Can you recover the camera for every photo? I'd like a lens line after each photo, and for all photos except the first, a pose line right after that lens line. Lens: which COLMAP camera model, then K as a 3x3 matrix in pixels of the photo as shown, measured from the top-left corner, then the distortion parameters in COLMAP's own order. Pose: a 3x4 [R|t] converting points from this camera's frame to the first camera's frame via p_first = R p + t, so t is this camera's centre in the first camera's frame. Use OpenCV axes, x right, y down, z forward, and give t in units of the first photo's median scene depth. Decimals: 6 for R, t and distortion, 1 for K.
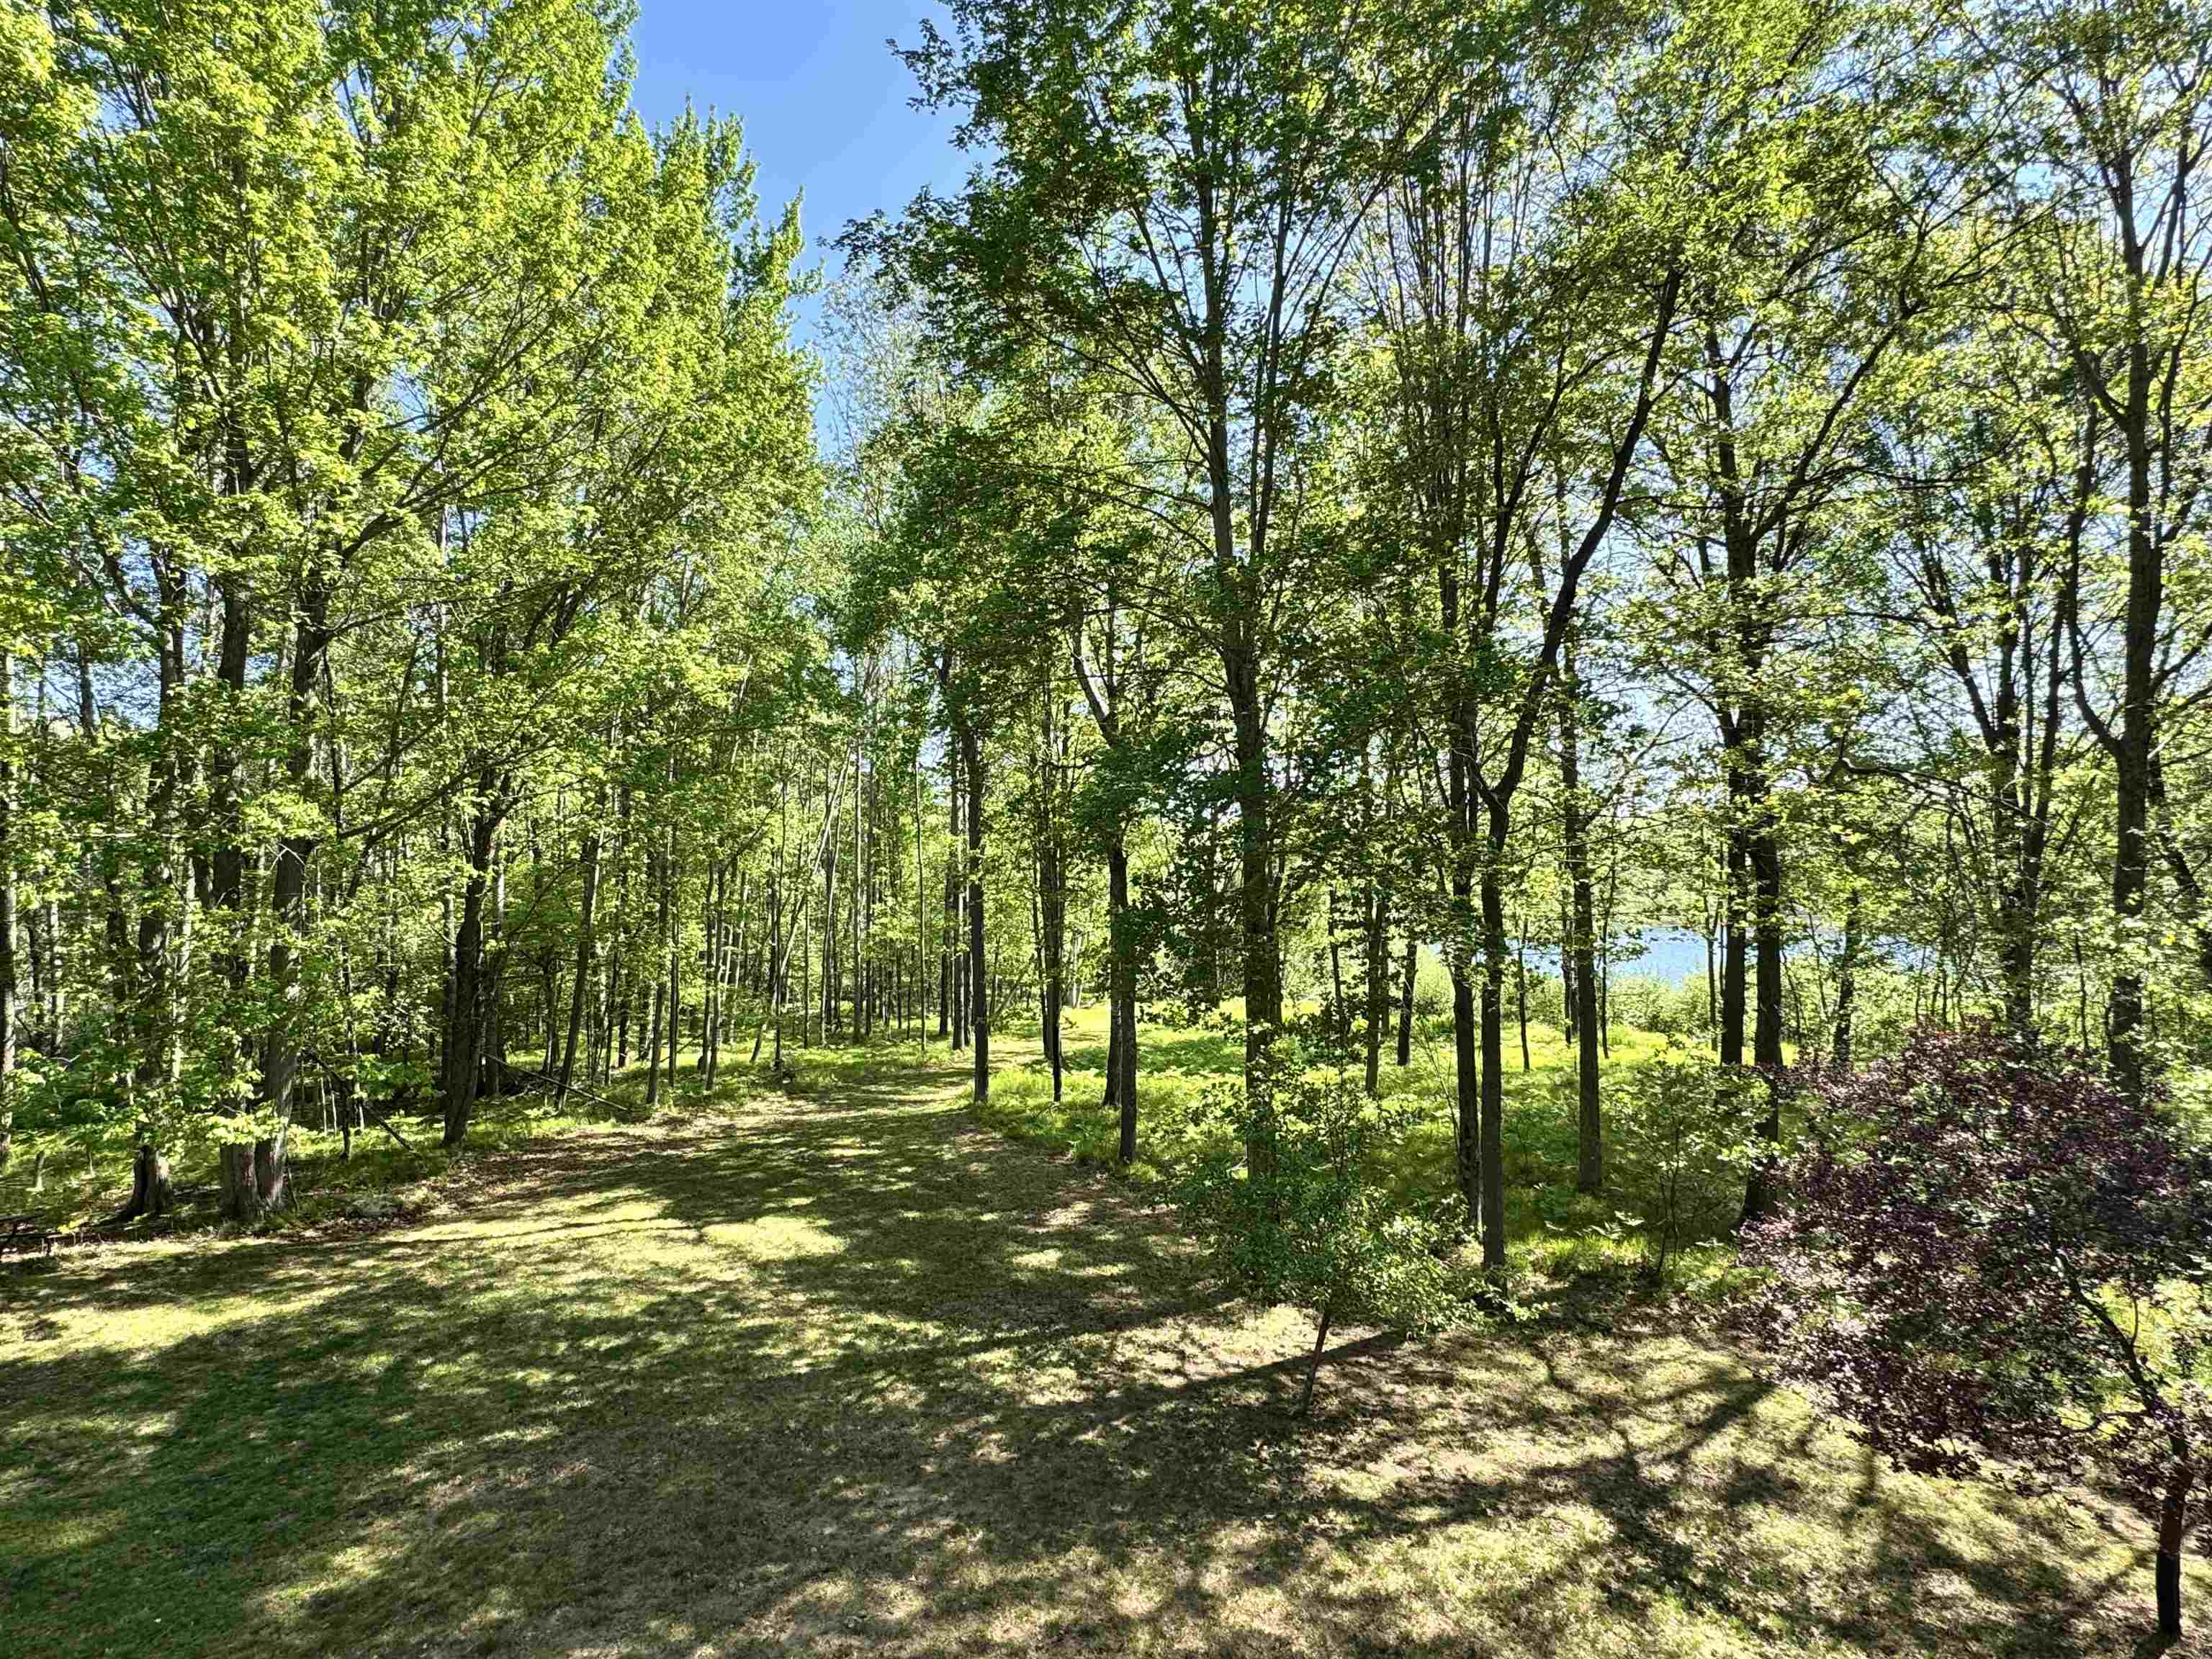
lens RADIAL K [[1125.9, 0, 1104.8], [0, 1125.9, 825.1], [0, 0, 1]] dist [0.003045, 0.000393]
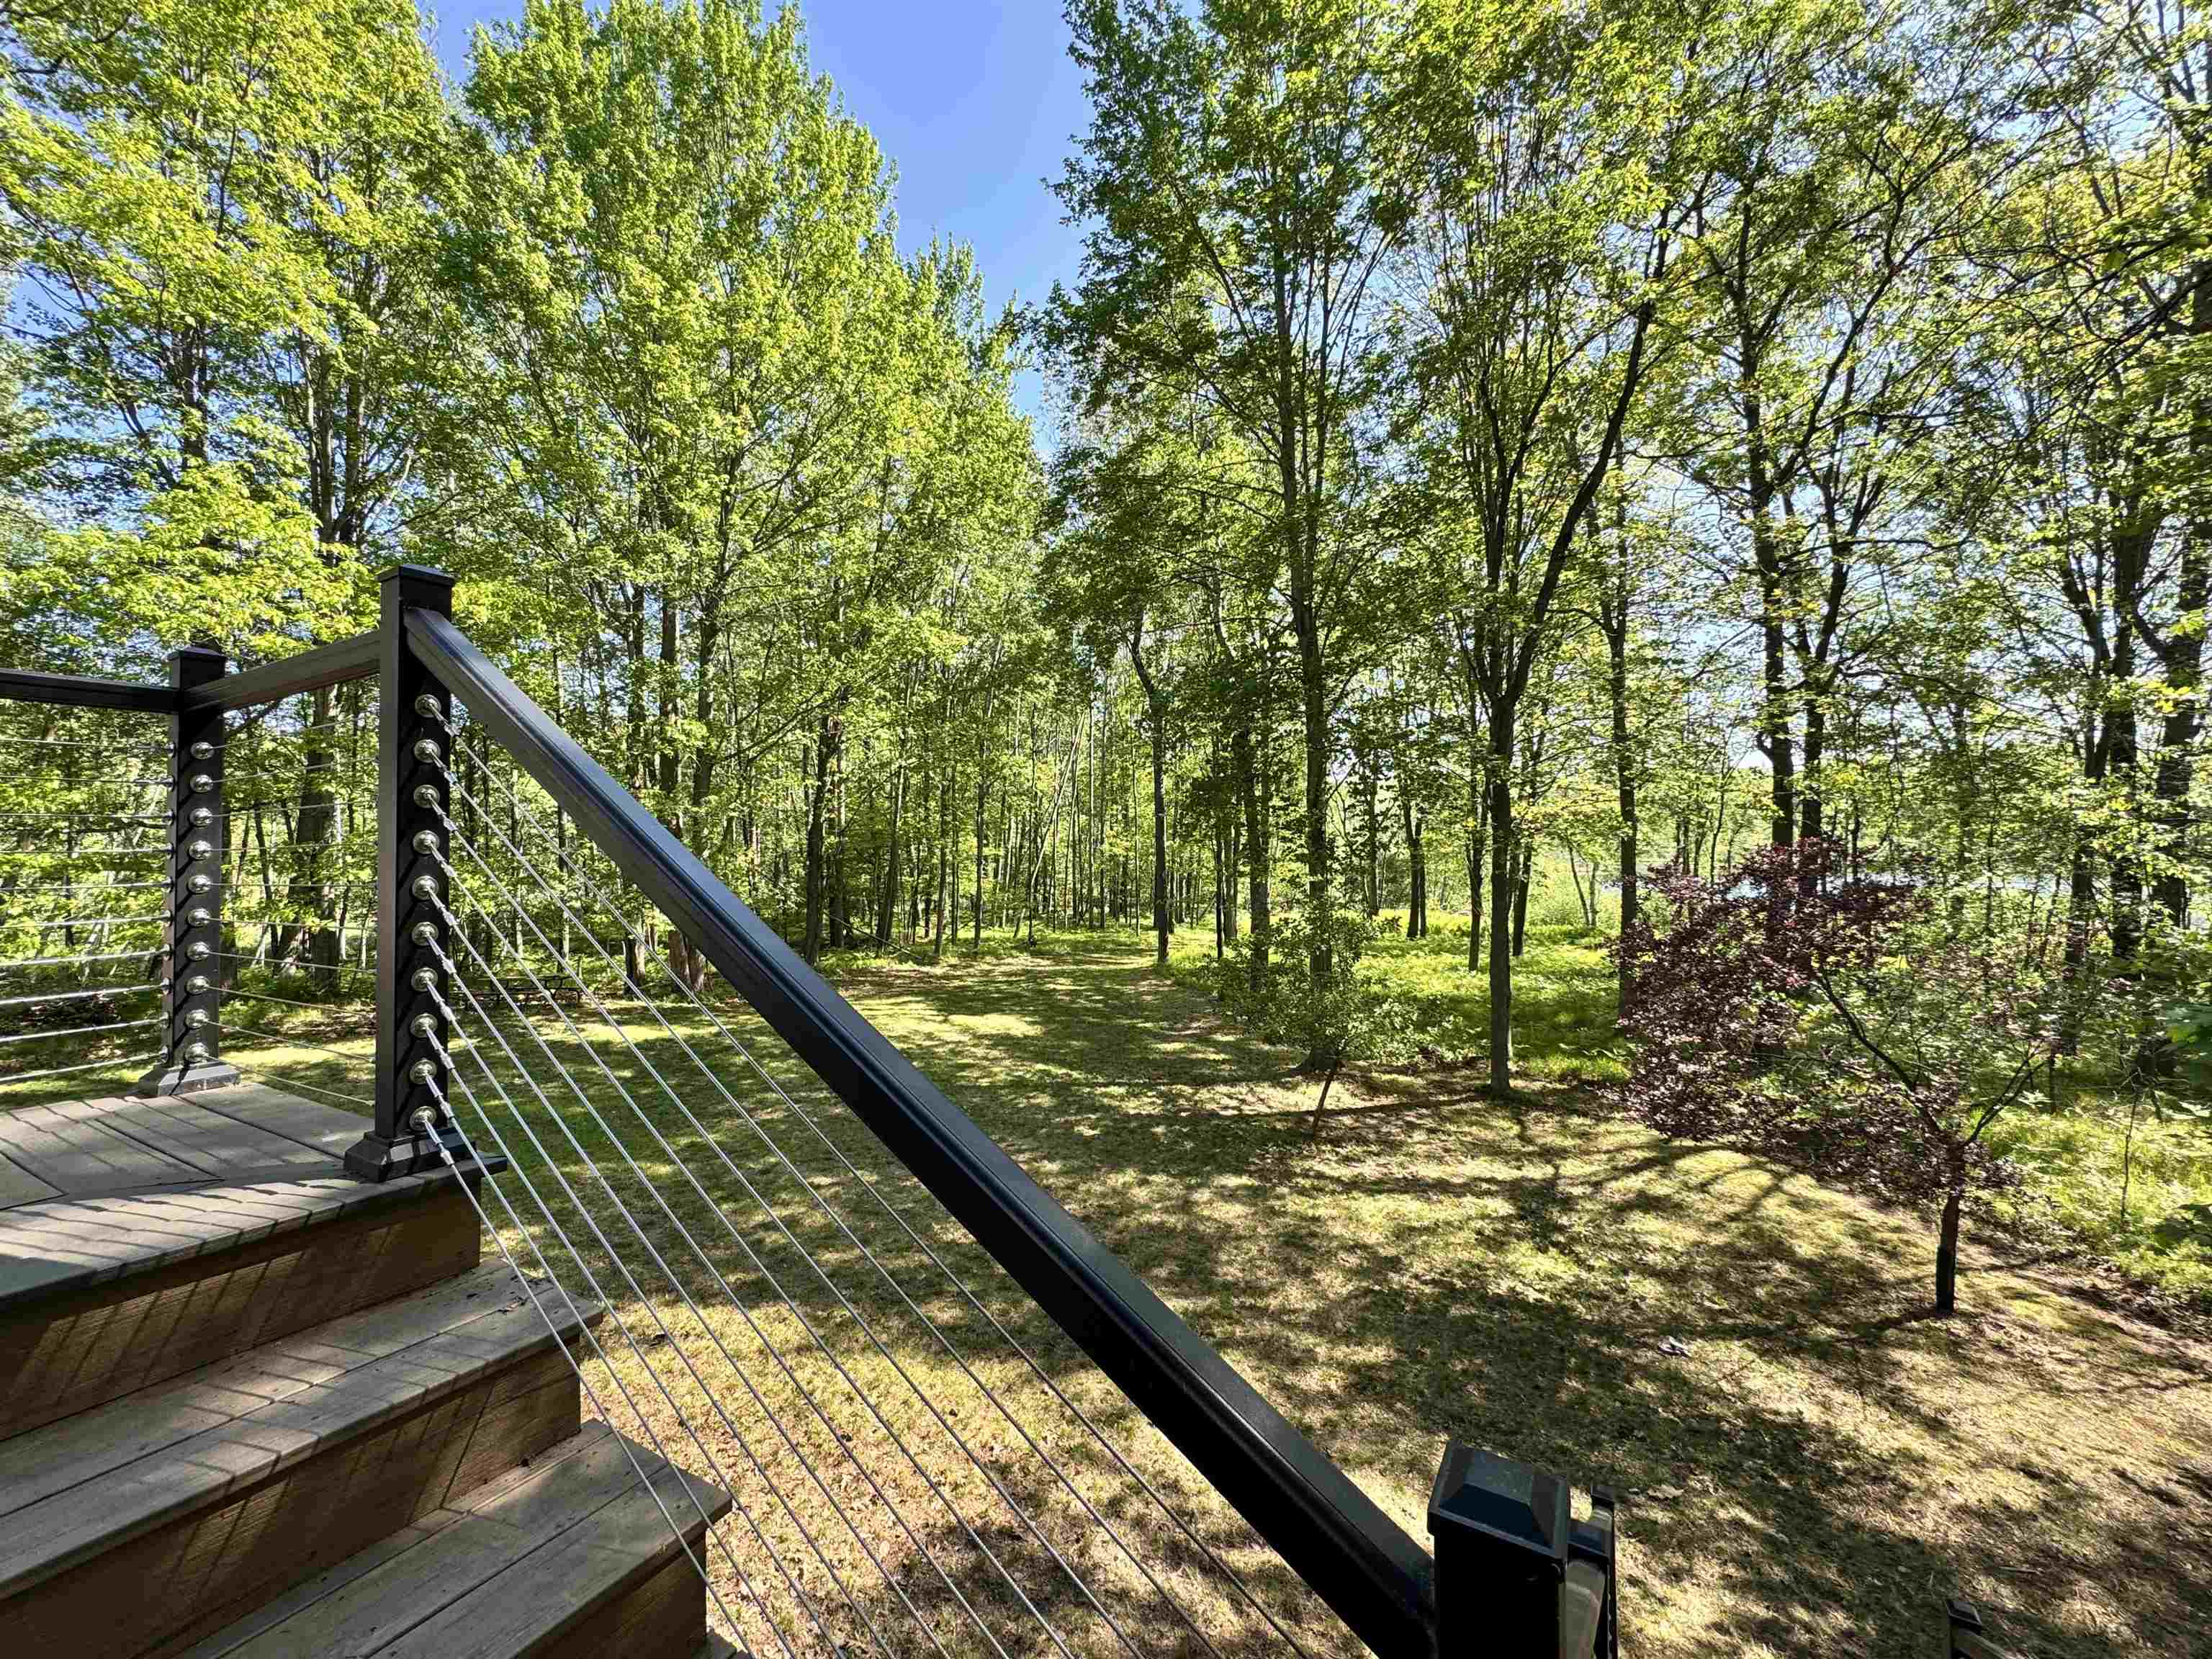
lens RADIAL K [[889.5, 0, 1109.8], [0, 889.5, 832.3], [0, 0, 1]] dist [0.001054, 0.000712]
pose [[0.971623, 0.003294, -0.236513, 0.169100], [0.007650, 0.998942, 0.045339, 0.081137], [0.236412, -0.045861, 0.970570, -0.110415]]
